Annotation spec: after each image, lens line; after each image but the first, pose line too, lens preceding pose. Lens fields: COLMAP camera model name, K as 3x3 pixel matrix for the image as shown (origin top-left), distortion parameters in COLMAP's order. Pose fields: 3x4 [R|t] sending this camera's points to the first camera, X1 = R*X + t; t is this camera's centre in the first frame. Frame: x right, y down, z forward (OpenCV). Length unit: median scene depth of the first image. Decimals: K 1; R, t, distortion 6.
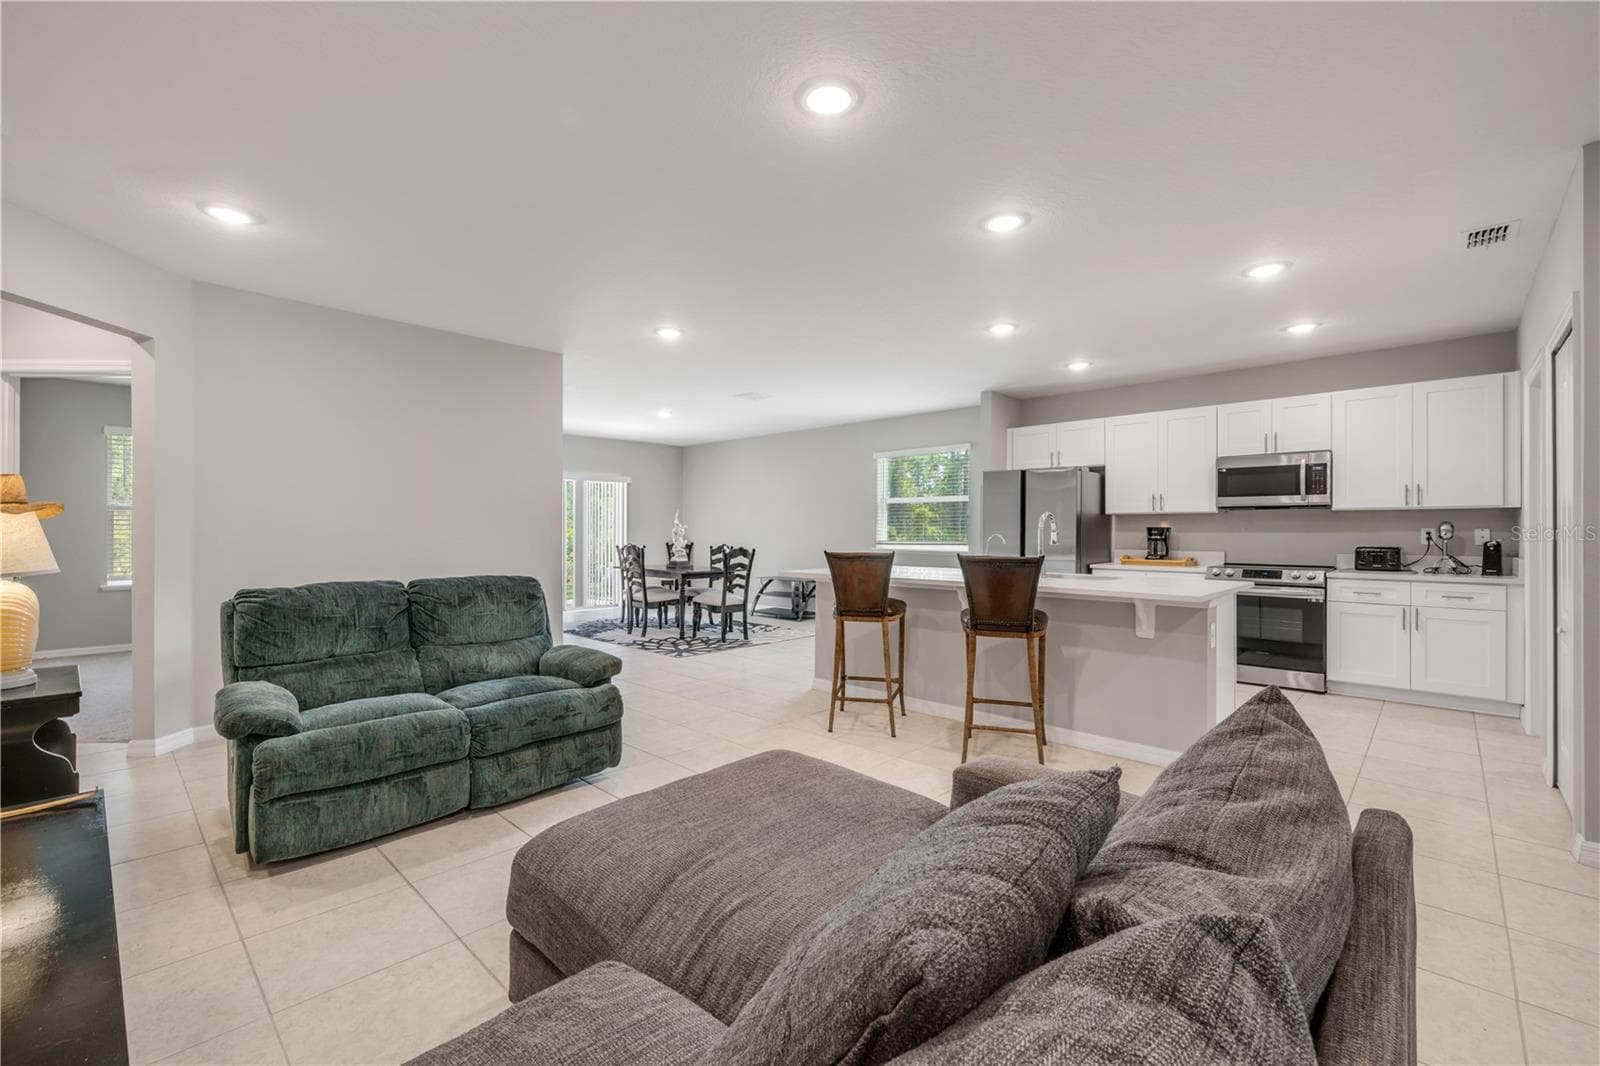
lens RADIAL K [[687.2, 0, 800.0], [0, 687.2, 533.0], [0, 0, 1]] dist [-0.000812, 0.000557]
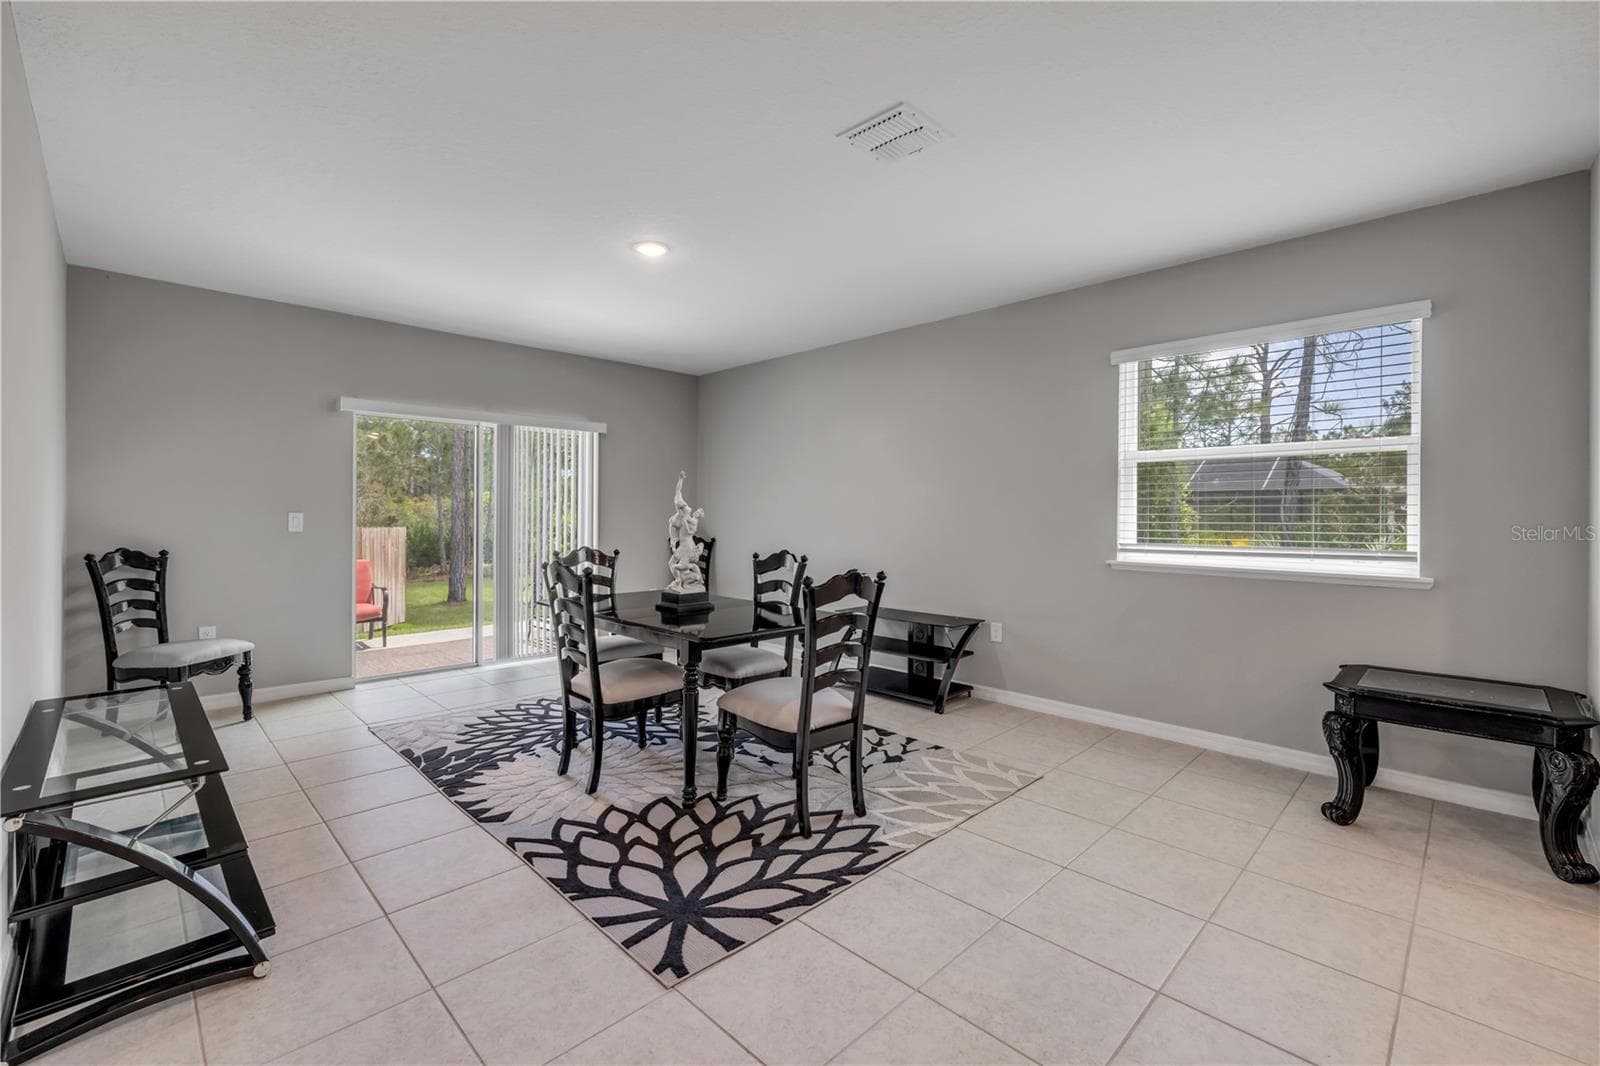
lens RADIAL K [[687.2, 0, 800.0], [0, 687.2, 533.0], [0, 0, 1]] dist [-0.000812, 0.000557]
pose [[0.999664, 0.003812, -0.025632, -0.089080], [-0.003183, 0.999694, 0.024550, -0.006065], [0.025717, -0.024461, 0.999370, 0.547425]]
